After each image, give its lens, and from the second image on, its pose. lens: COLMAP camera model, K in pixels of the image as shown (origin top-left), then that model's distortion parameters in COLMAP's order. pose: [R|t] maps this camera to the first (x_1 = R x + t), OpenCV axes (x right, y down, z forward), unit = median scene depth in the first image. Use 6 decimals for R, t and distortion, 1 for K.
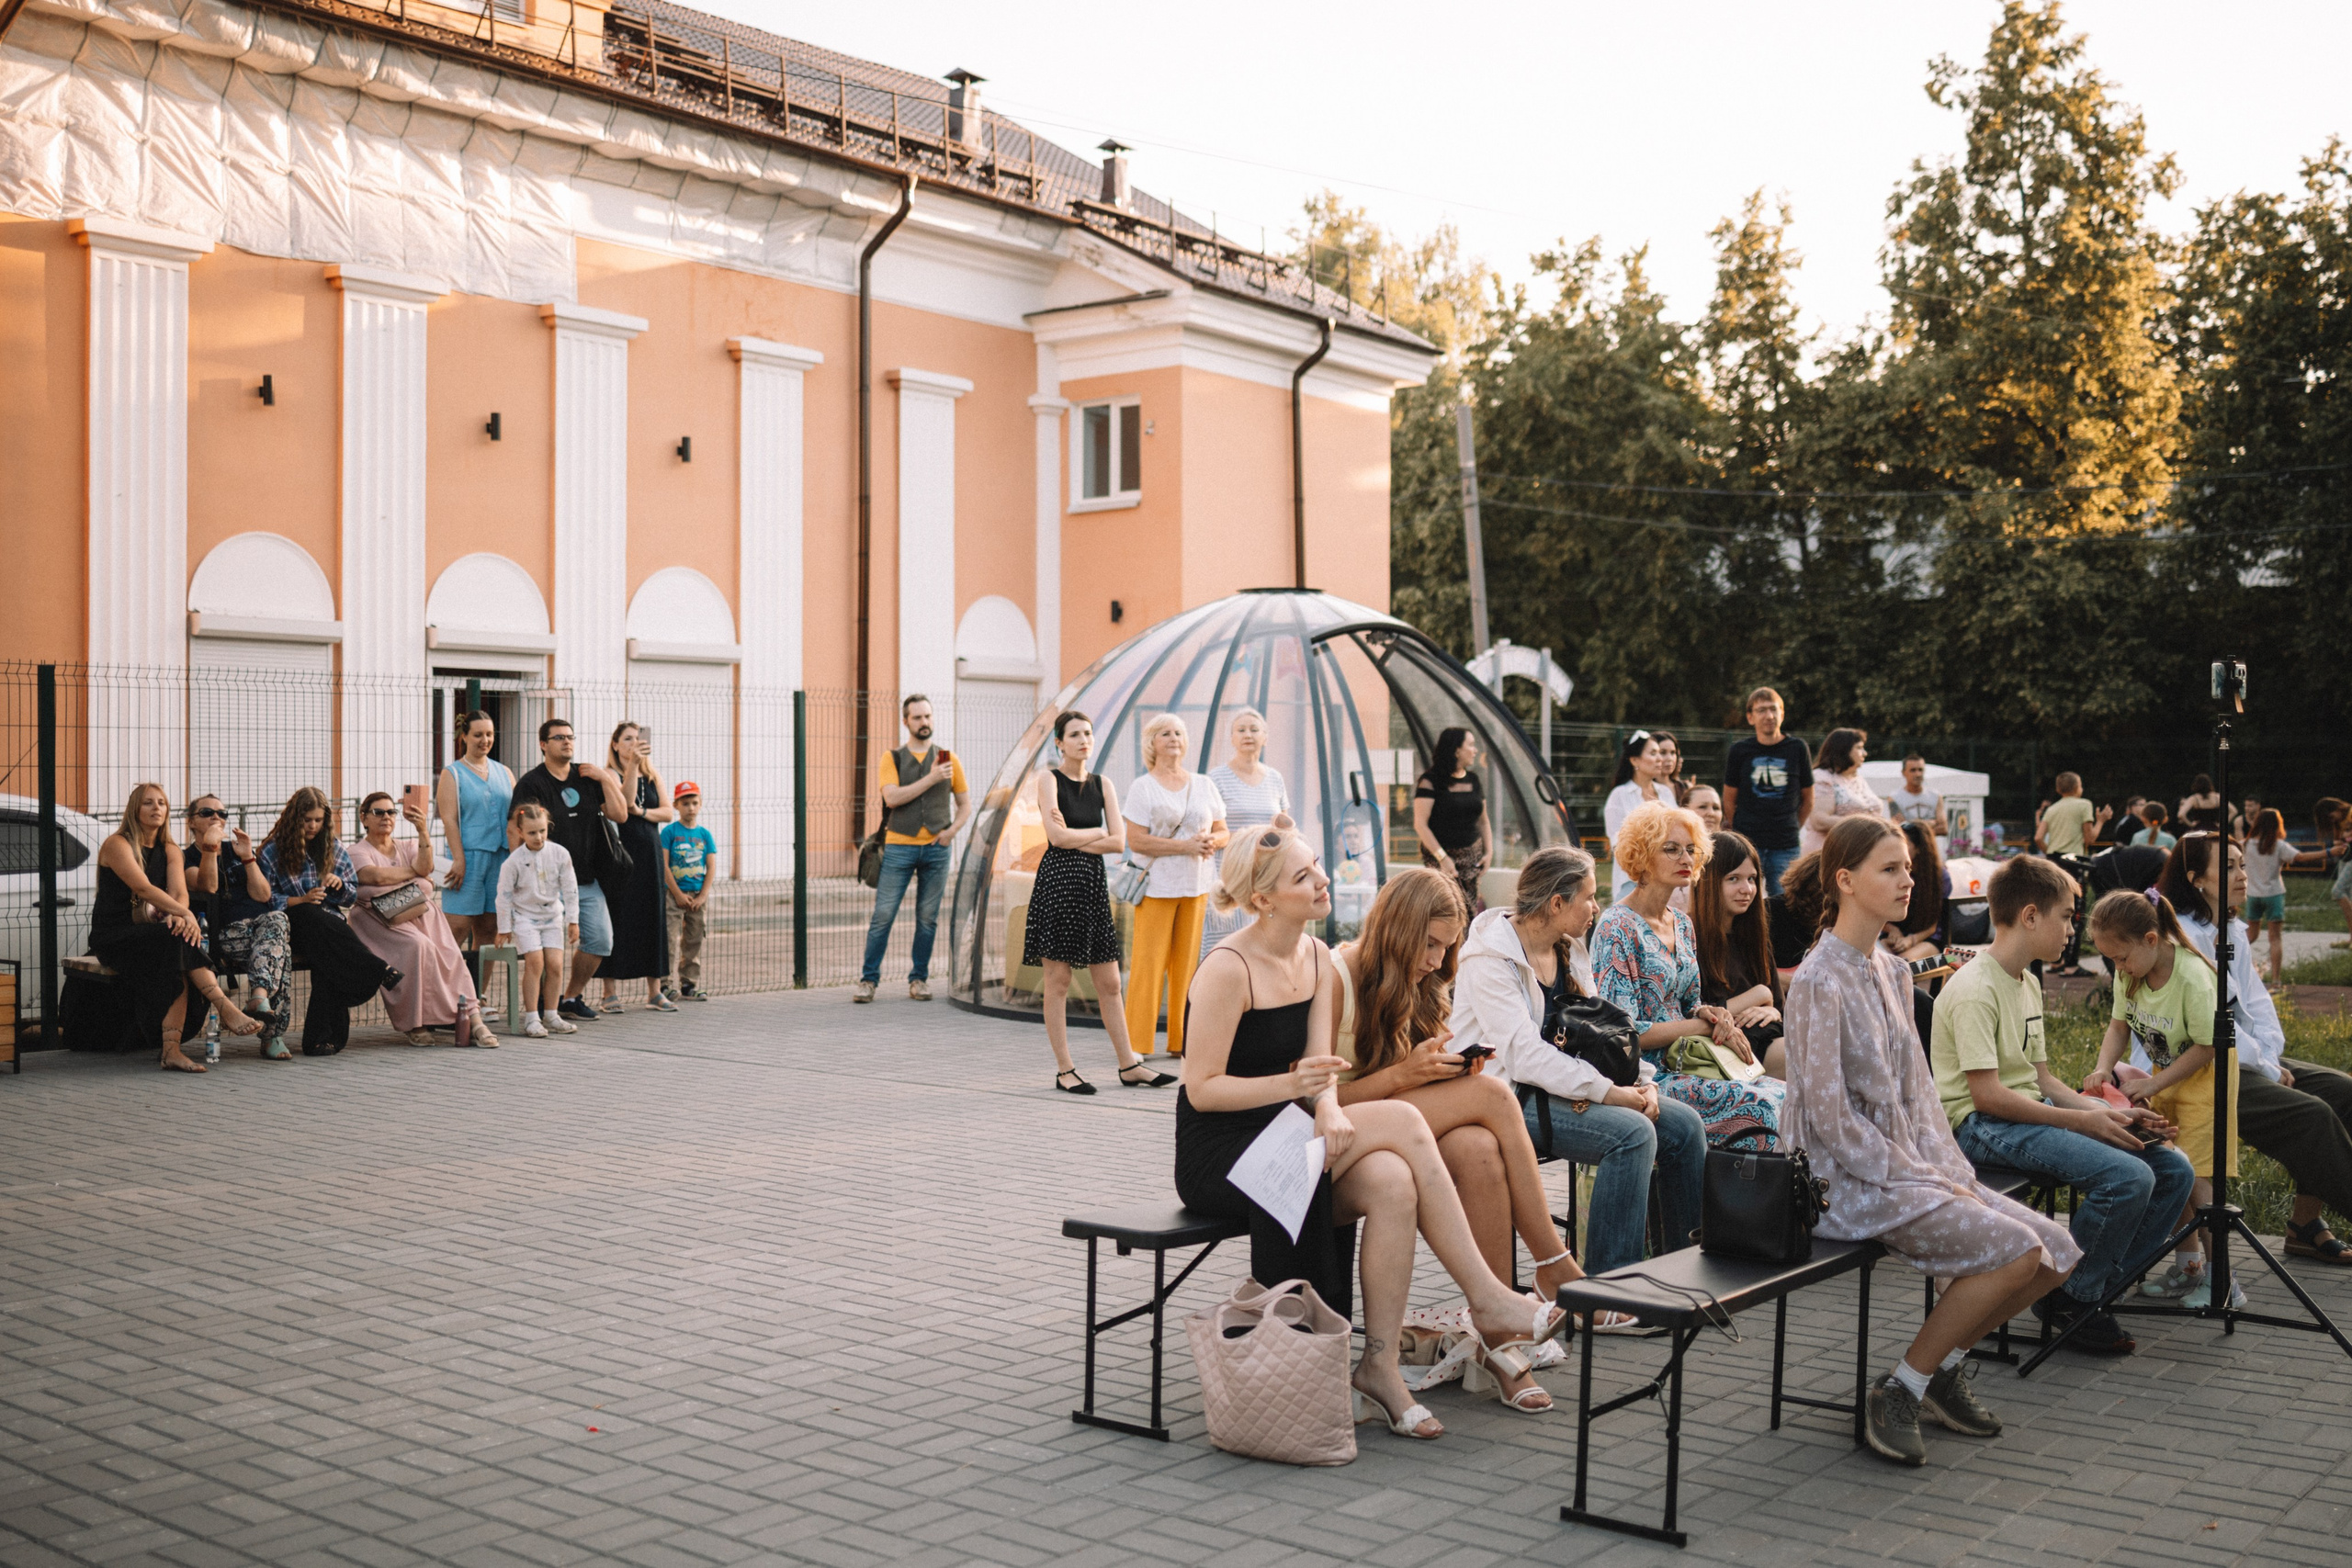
lens RADIAL K [[2458.8, 0, 1176.0], [0, 2458.8, 784.0], [0, 0, 1]] dist [-0.081780, 0.017818]
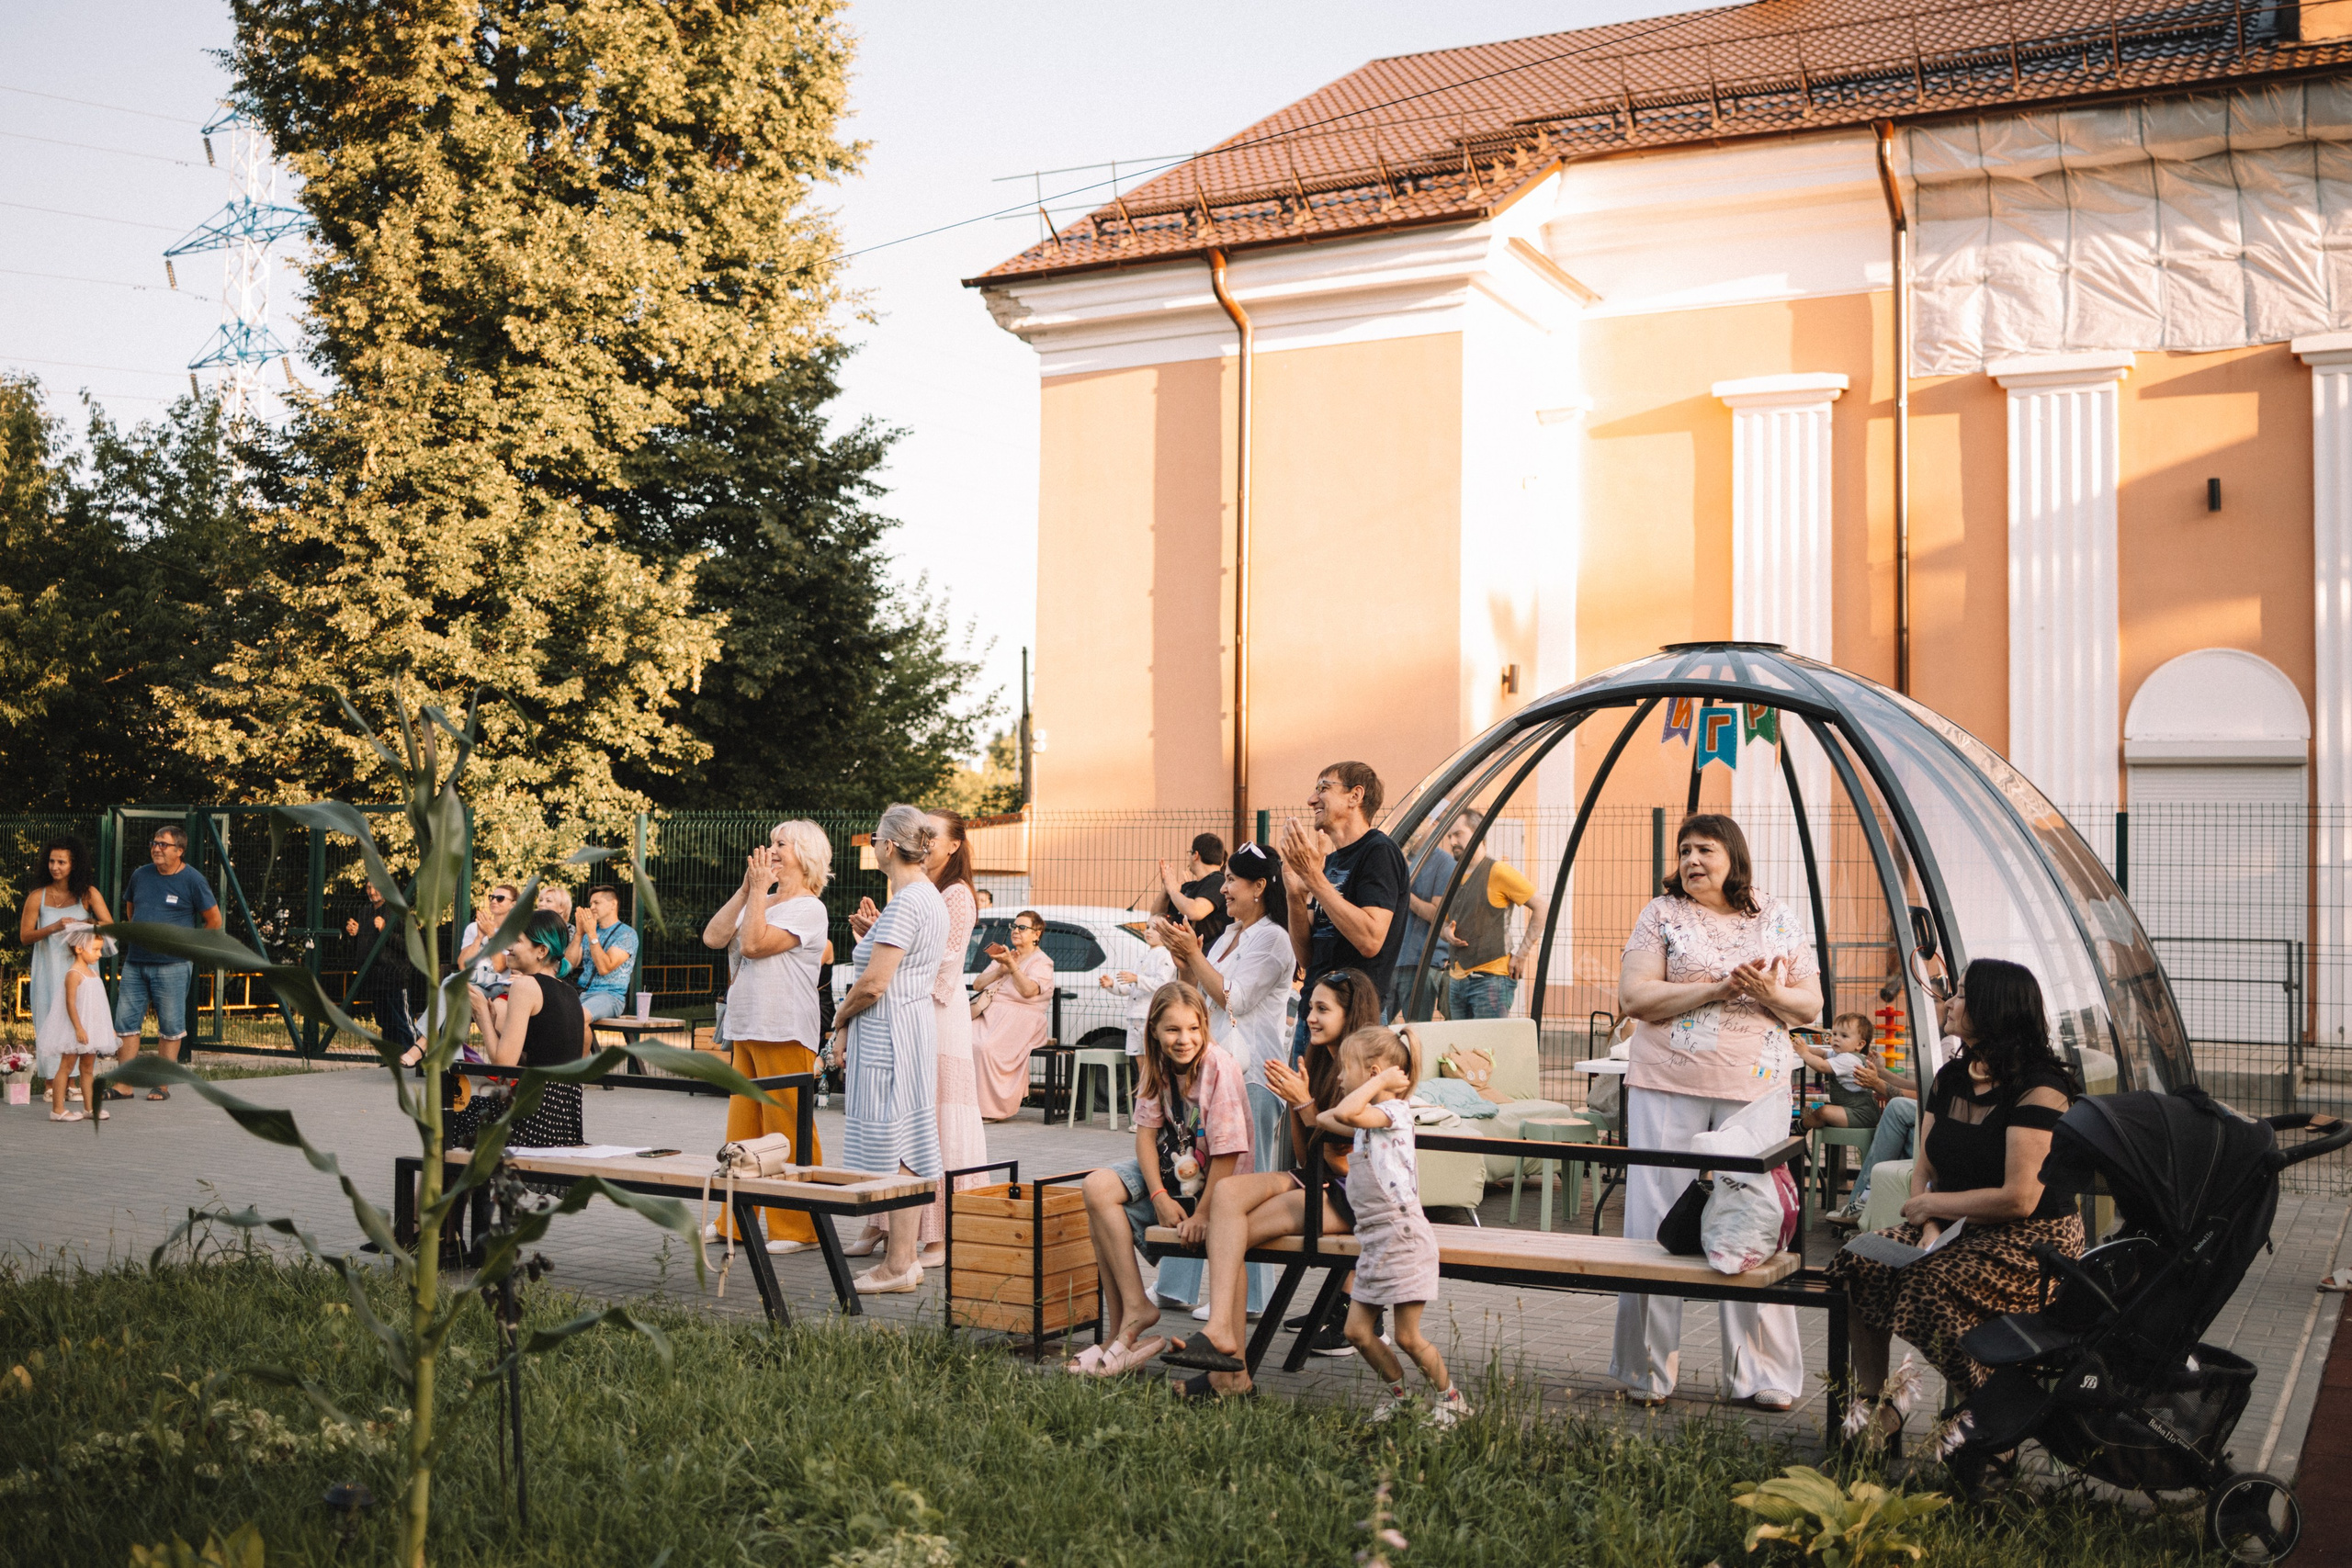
lens RADIAL K [[2458.8, 0, 1176.0], [0, 2458.8, 784.0], [0, 0, 1]] dist [-0.081780, 0.017818]
pose [[0.147156, -0.047916, -0.987952, 0.242154], [-0.021996, 0.998420, -0.051700, 0.000790], [0.988869, 0.029339, 0.145870, 0.250622]]
